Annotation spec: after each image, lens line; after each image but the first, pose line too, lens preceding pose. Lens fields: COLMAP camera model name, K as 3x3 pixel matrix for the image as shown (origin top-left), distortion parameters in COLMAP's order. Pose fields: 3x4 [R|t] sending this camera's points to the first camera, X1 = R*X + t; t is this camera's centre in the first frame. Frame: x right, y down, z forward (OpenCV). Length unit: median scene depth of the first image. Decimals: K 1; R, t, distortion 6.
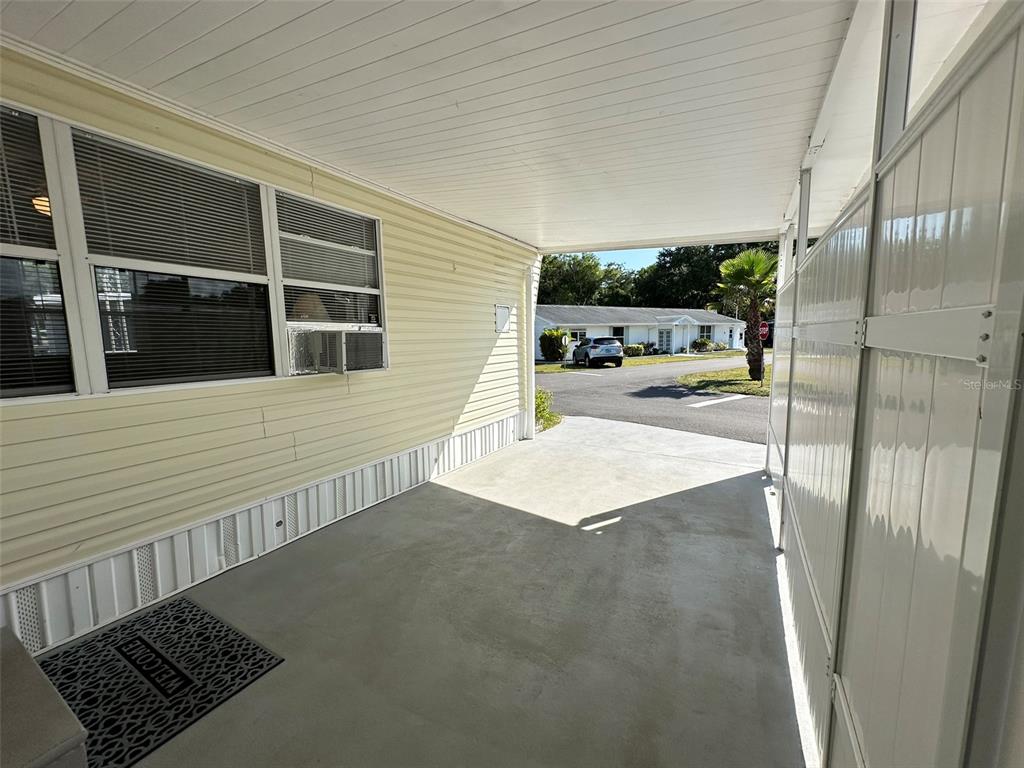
lens RADIAL K [[420.7, 0, 511.0], [0, 420.7, 382.2], [0, 0, 1]] dist [-0.003270, -0.000093]
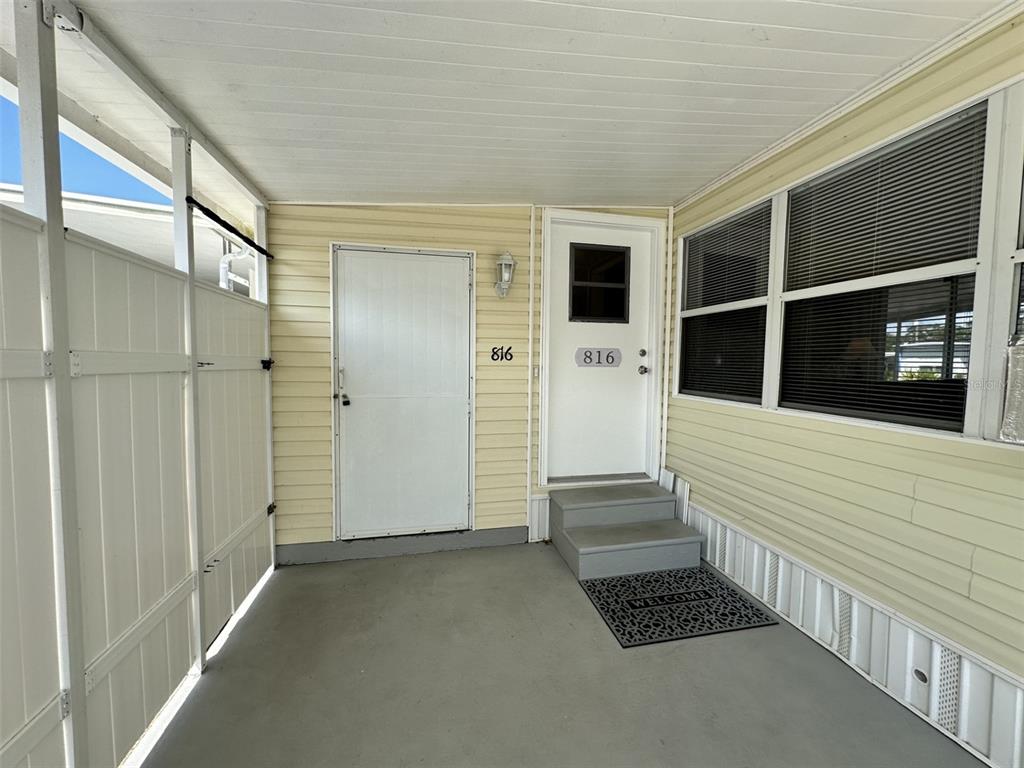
lens RADIAL K [[410.1, 0, 509.6], [0, 410.1, 382.1], [0, 0, 1]] dist [0.000563, 0.001003]
pose [[-0.749532, 0.044247, -0.660488, 0.361423], [-0.066789, 0.987617, 0.141955, -0.170277], [0.658590, 0.150513, -0.737295, 1.400096]]
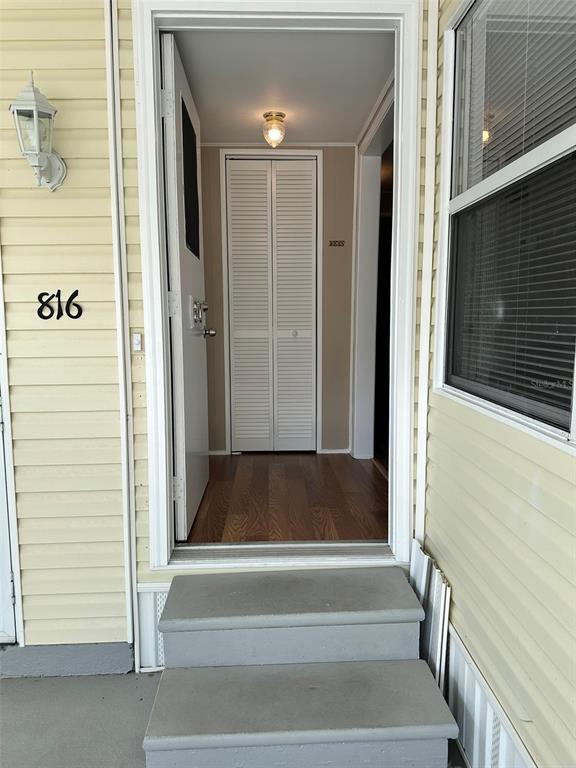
lens RADIAL K [[544.1, 0, 287.5], [0, 544.1, 382.4], [0, 0, 1]] dist [-0.002825, -0.001091]
pose [[-0.851834, 0.084836, -0.516896, -0.453478], [-0.032304, 0.976411, 0.213491, -0.144353], [0.522815, 0.198557, -0.828999, 1.315670]]
